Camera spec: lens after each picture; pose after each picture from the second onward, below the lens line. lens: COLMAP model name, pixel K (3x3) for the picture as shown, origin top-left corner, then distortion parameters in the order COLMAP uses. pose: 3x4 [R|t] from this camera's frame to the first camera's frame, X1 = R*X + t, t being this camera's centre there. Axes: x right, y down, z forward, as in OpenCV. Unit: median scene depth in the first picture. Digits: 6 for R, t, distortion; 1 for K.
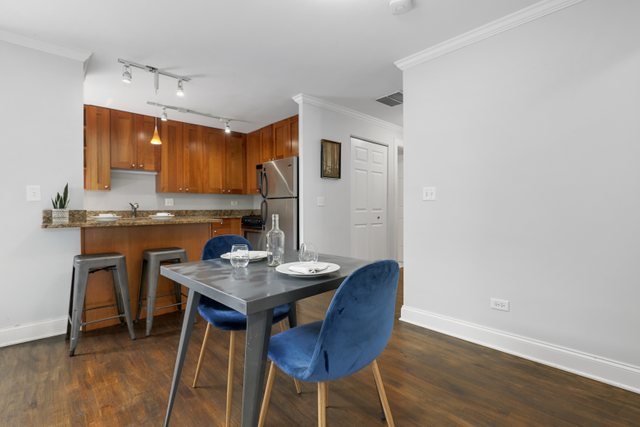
lens RADIAL K [[298.8, 0, 320.2], [0, 298.8, 208.6], [0, 0, 1]] dist [-0.010209, 0.000647]
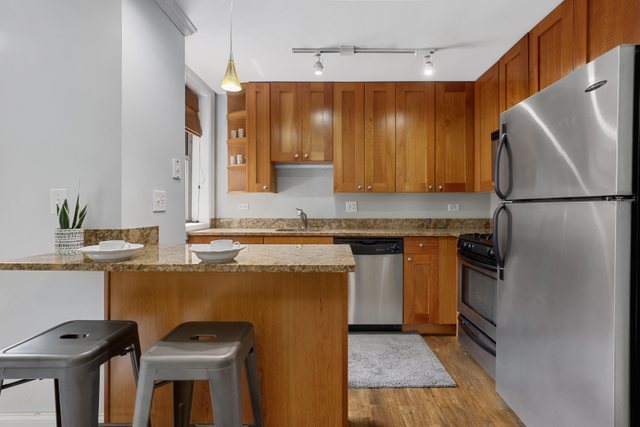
lens RADIAL K [[298.8, 0, 331.8], [0, 298.8, 209.0], [0, 0, 1]] dist [-0.010209, 0.000647]
pose [[0.727704, 0.007185, -0.685853, -0.073466], [-0.004707, 0.999974, 0.005482, -0.021966], [0.685875, -0.000761, 0.727719, 0.507351]]
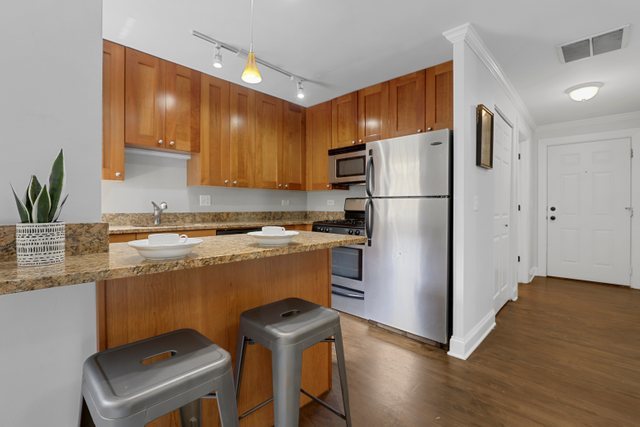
lens RADIAL K [[291.0, 0, 320.1], [0, 291.0, 207.2], [0, 0, 1]] dist [-0.016116, -0.000117]
pose [[0.998051, 0.010407, 0.061524, -0.307941], [-0.010555, 0.999942, 0.002091, -0.011368], [-0.061499, -0.002737, 0.998103, 0.348090]]
